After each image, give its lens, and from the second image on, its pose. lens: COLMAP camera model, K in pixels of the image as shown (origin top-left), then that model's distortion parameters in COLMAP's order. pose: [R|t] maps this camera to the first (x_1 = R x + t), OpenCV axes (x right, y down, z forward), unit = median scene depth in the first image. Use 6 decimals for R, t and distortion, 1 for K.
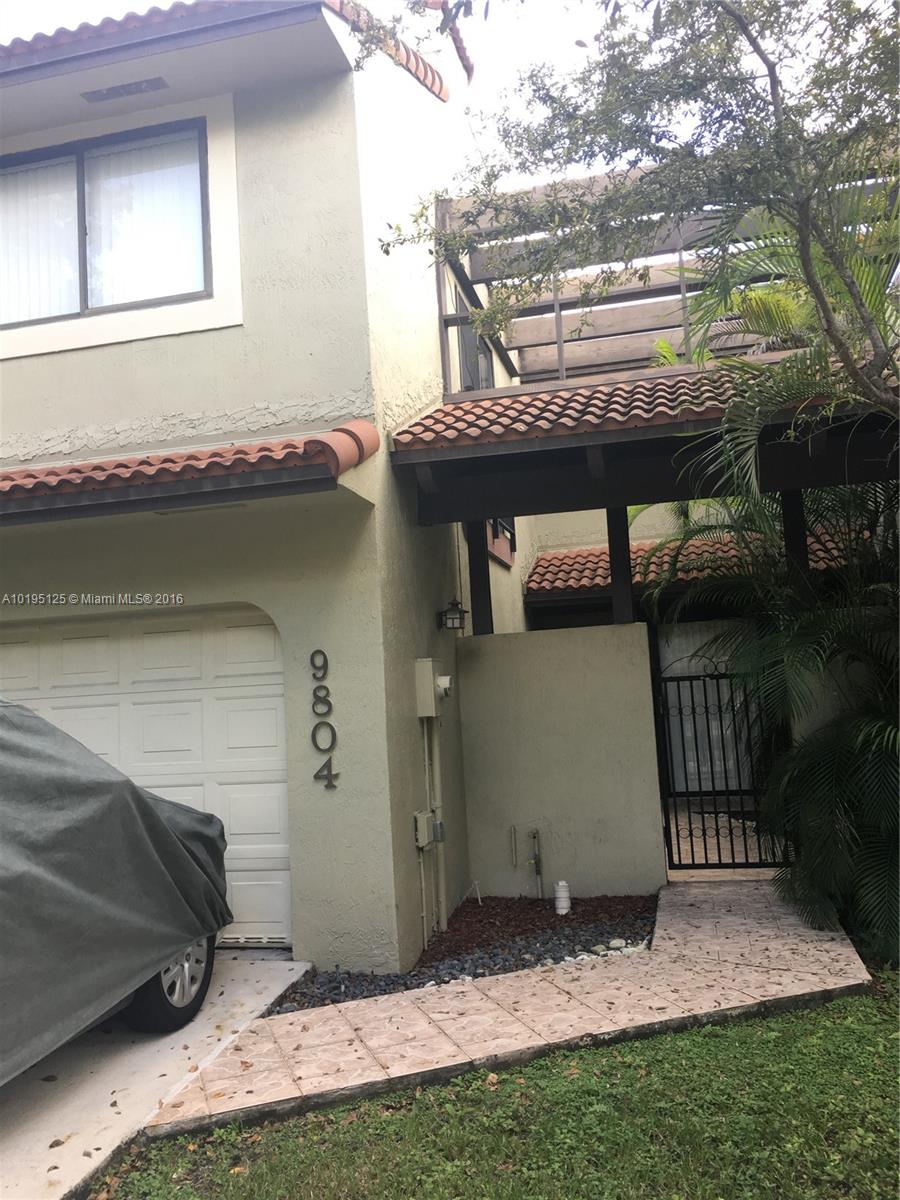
lens RADIAL K [[1010.4, 0, 452.5], [0, 1010.4, 594.8], [0, 0, 1]] dist [0.063012, -0.074552]
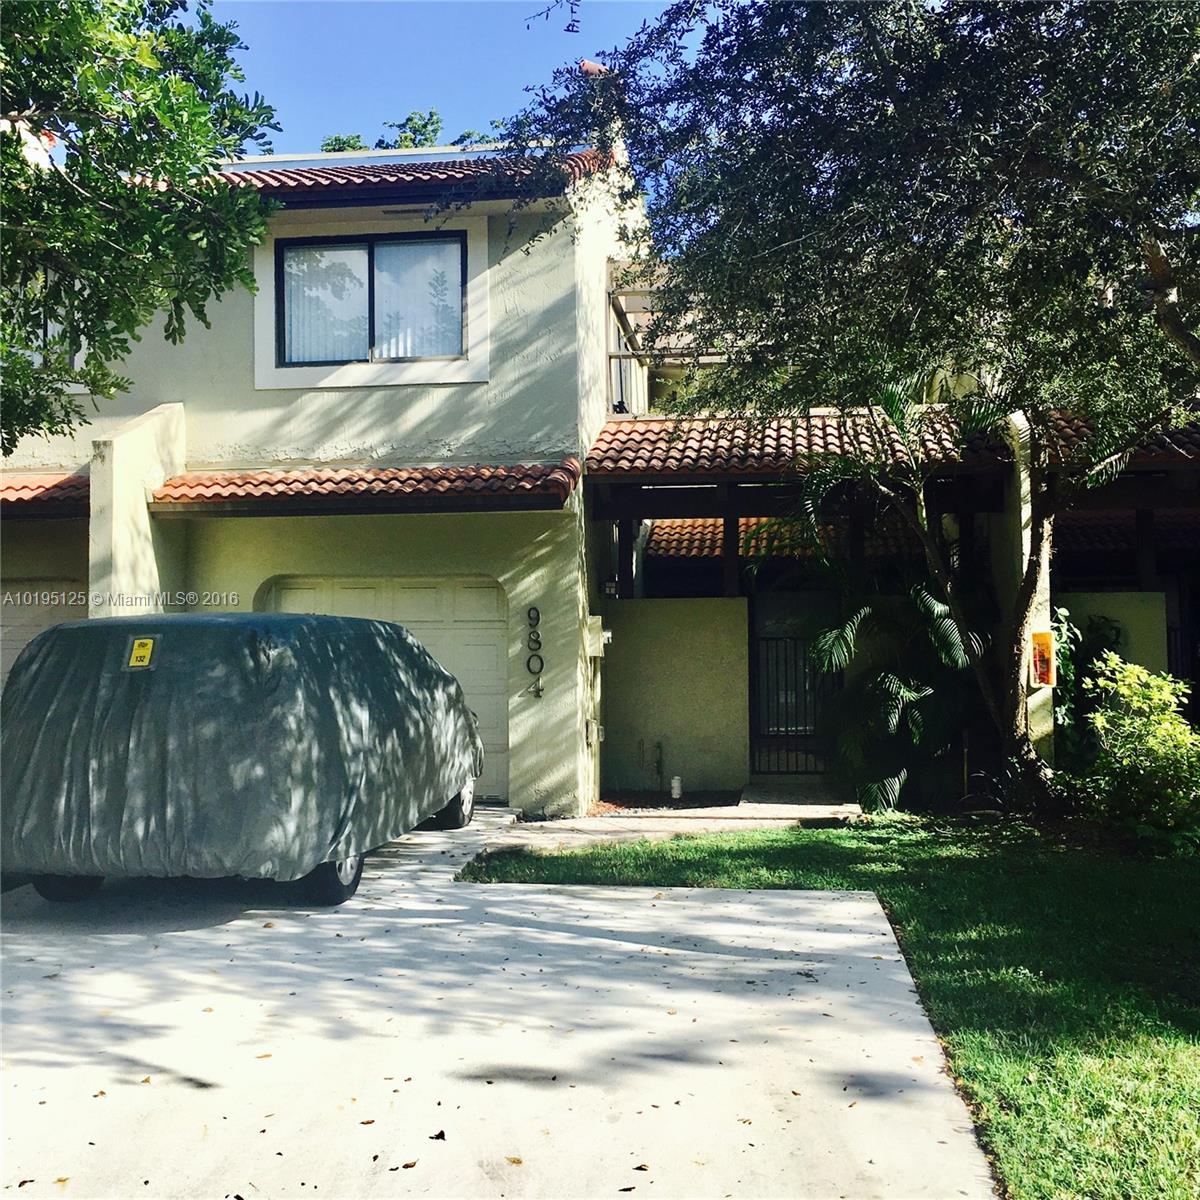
lens RADIAL K [[1321.6, 0, 596.5], [0, 1321.6, 597.6], [0, 0, 1]] dist [0.080439, 0.000000]
pose [[0.995125, 0.051255, 0.084257, -0.190827], [-0.056062, 0.996872, 0.055706, -0.070570], [-0.081138, -0.060158, 0.994886, -0.897615]]
